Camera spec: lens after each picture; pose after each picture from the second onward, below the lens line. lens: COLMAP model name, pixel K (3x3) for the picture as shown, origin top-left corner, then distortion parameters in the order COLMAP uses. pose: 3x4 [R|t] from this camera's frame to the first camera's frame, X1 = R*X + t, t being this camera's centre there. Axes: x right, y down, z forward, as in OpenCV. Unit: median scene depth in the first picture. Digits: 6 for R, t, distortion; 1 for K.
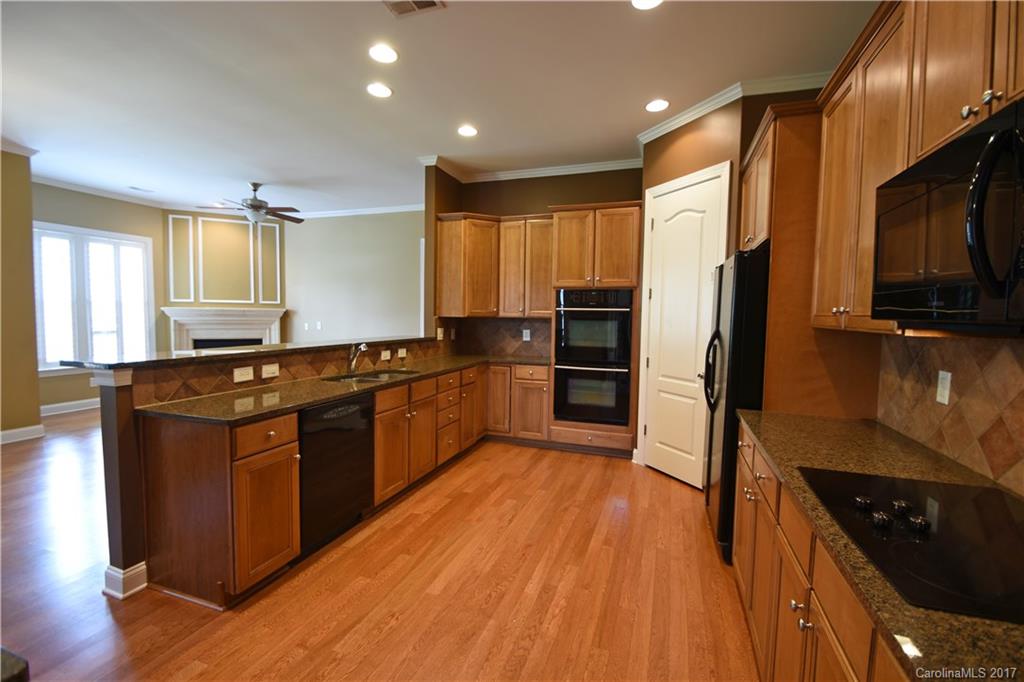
lens RADIAL K [[445.0, 0, 507.0], [0, 445.0, 342.1], [0, 0, 1]] dist [0.000482, -0.000105]
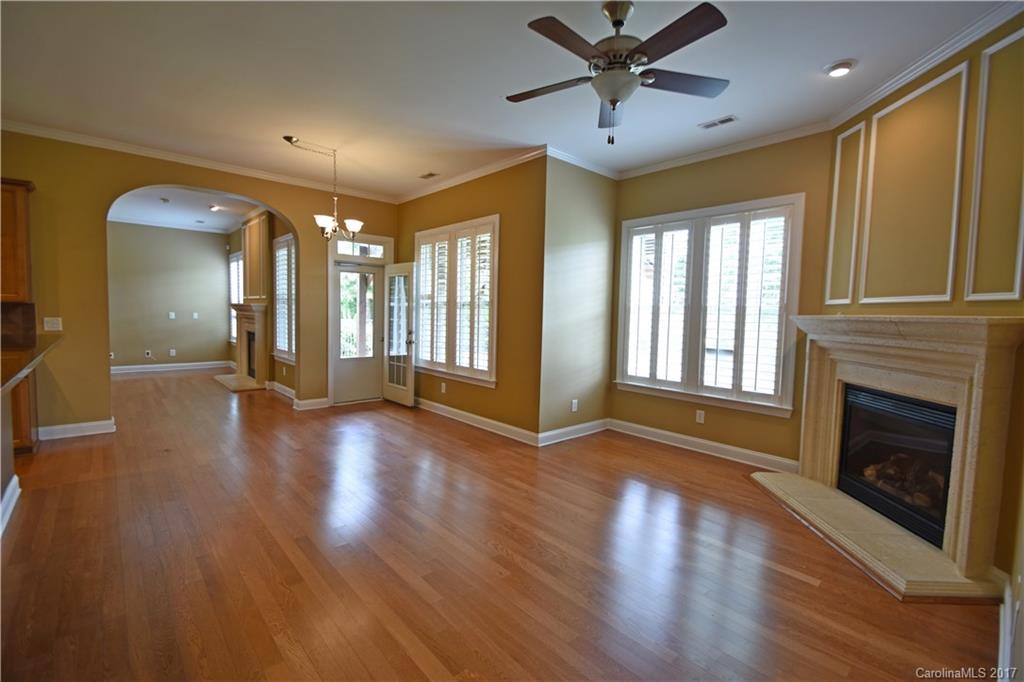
lens RADIAL K [[445.0, 0, 507.0], [0, 445.0, 342.1], [0, 0, 1]] dist [0.000482, -0.000105]
pose [[-0.466386, 0.034385, -0.883913, -0.116871], [-0.089638, 0.992263, 0.085896, -0.059985], [0.880028, 0.119293, -0.459696, 0.929784]]
